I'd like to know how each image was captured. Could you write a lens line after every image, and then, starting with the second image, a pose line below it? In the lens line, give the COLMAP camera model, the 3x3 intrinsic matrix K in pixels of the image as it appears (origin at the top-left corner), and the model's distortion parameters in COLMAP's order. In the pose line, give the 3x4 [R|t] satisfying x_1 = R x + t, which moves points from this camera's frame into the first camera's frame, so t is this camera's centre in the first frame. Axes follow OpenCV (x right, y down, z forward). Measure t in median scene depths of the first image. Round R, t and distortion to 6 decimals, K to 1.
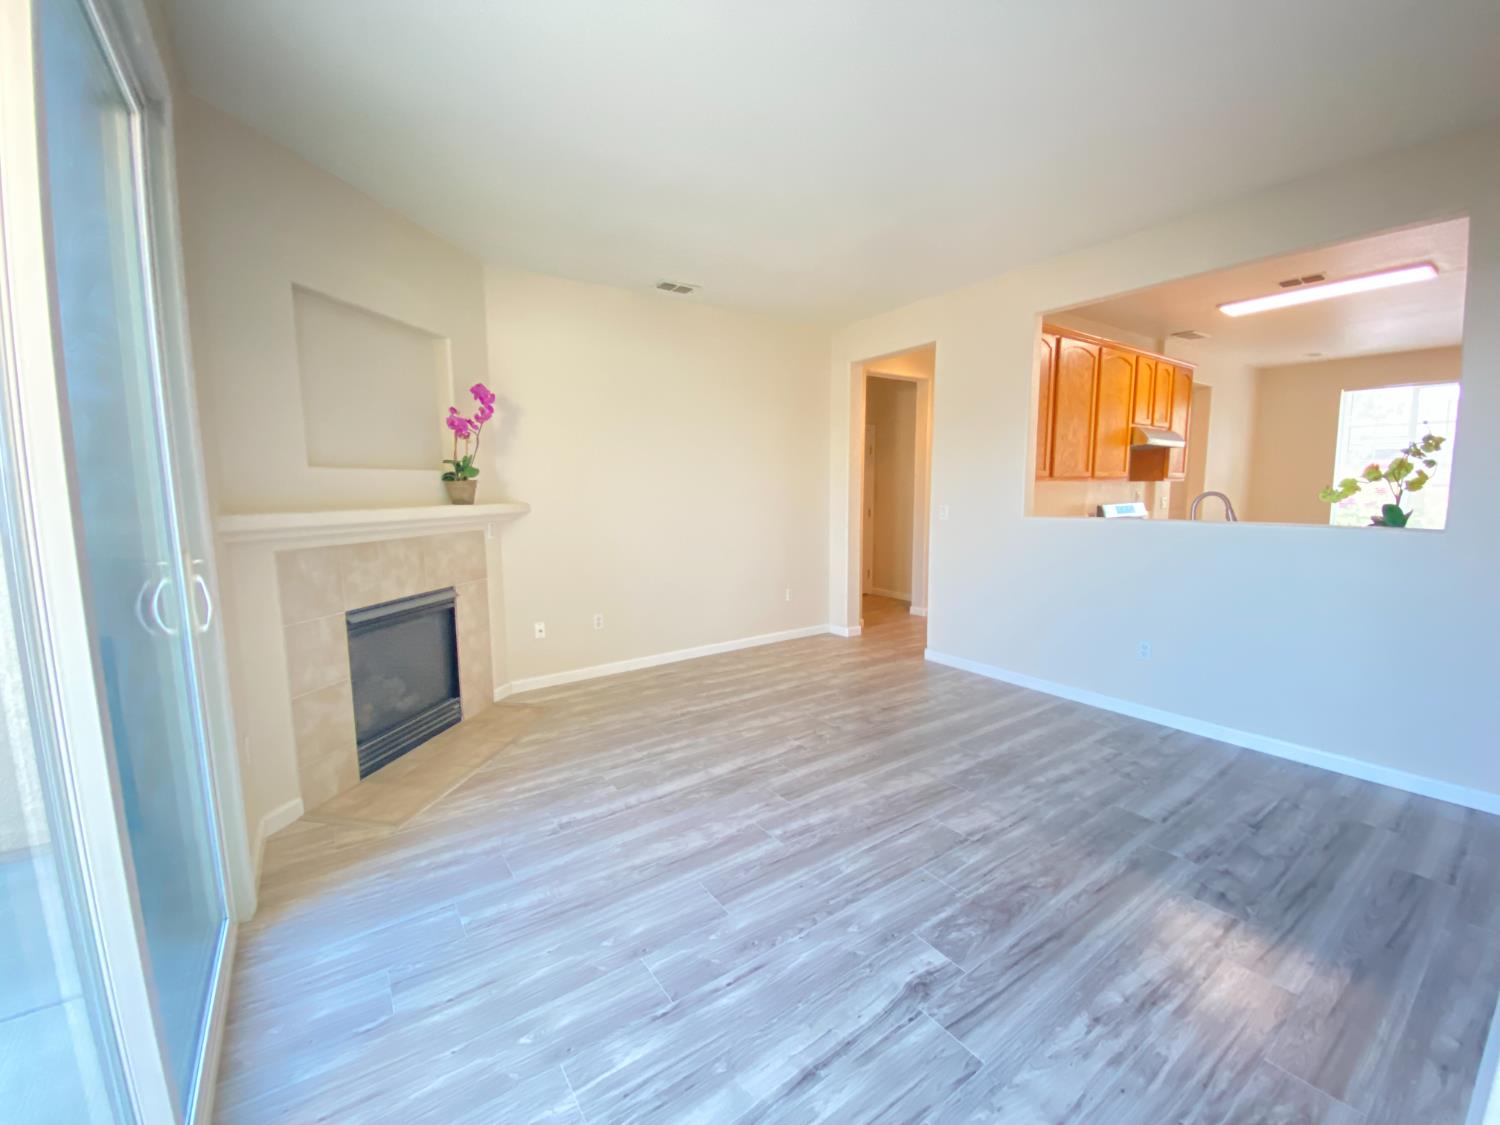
lens RADIAL K [[605.4, 0, 753.2], [0, 605.4, 566.6], [0, 0, 1]] dist [-0.006977, -0.002069]
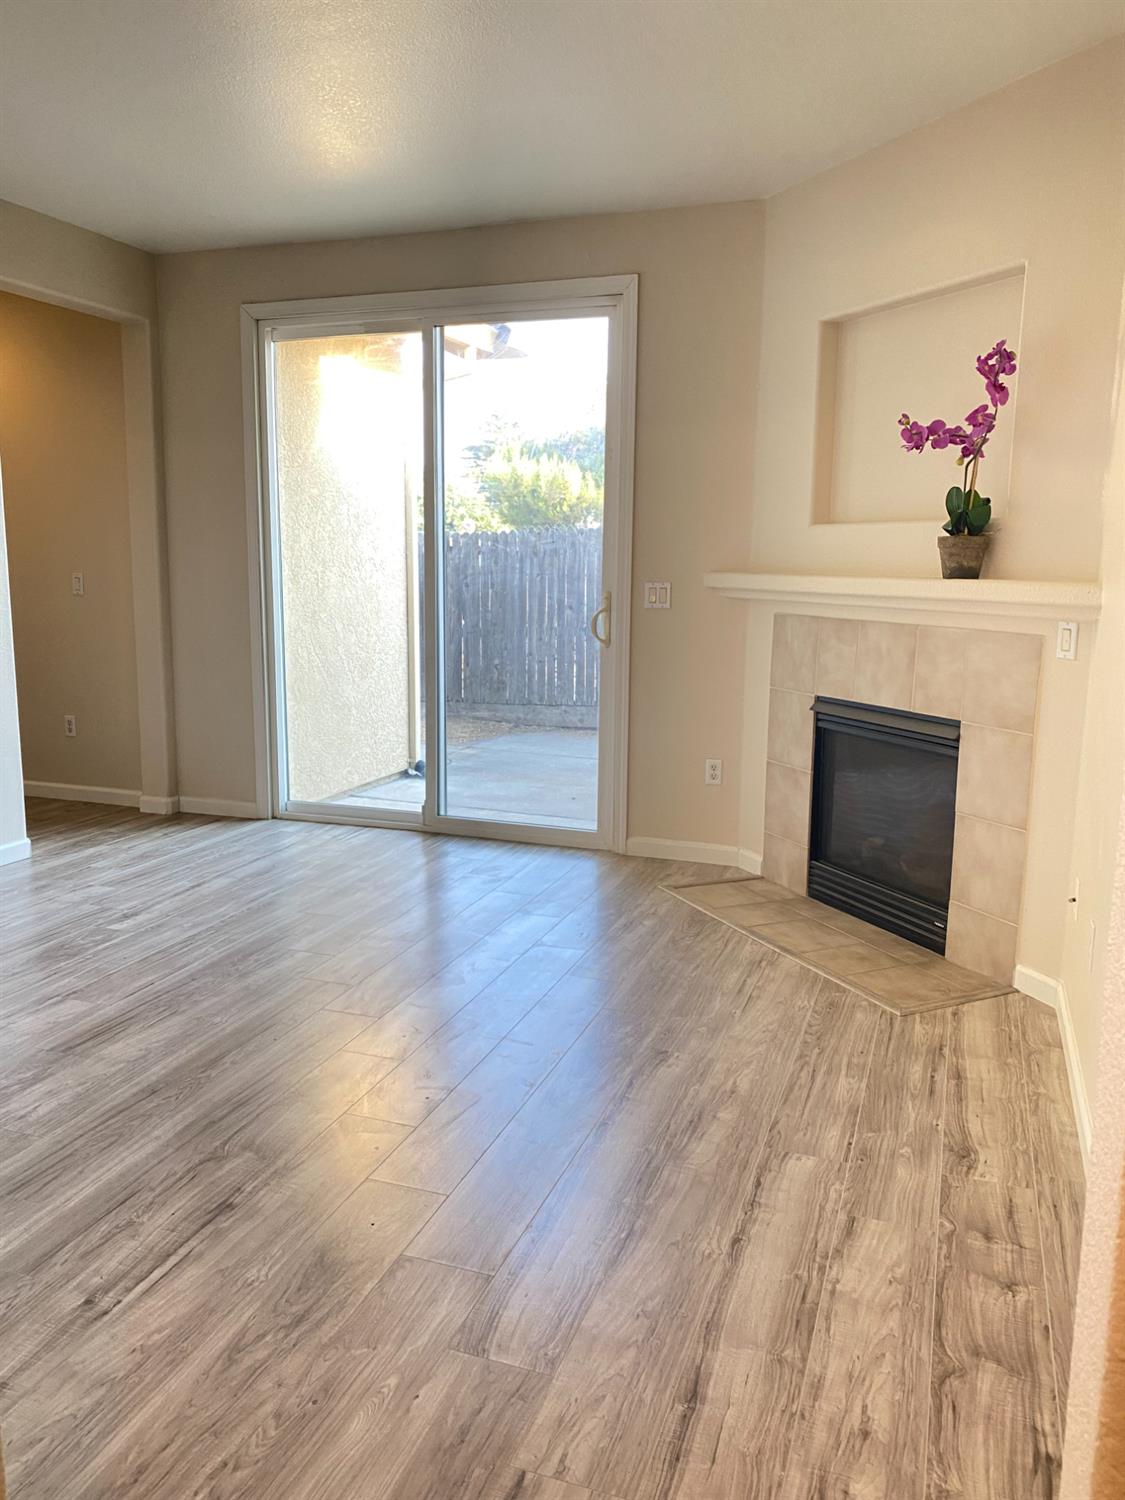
lens RADIAL K [[1126.7, 0, 570.5], [0, 1126.7, 745.0], [0, 0, 1]] dist [0.016165, -0.003848]
pose [[-0.811615, 0.104399, -0.574789, 0.495048], [-0.072561, 0.958268, 0.276509, -0.254547], [0.579669, 0.266126, -0.770169, 1.902571]]
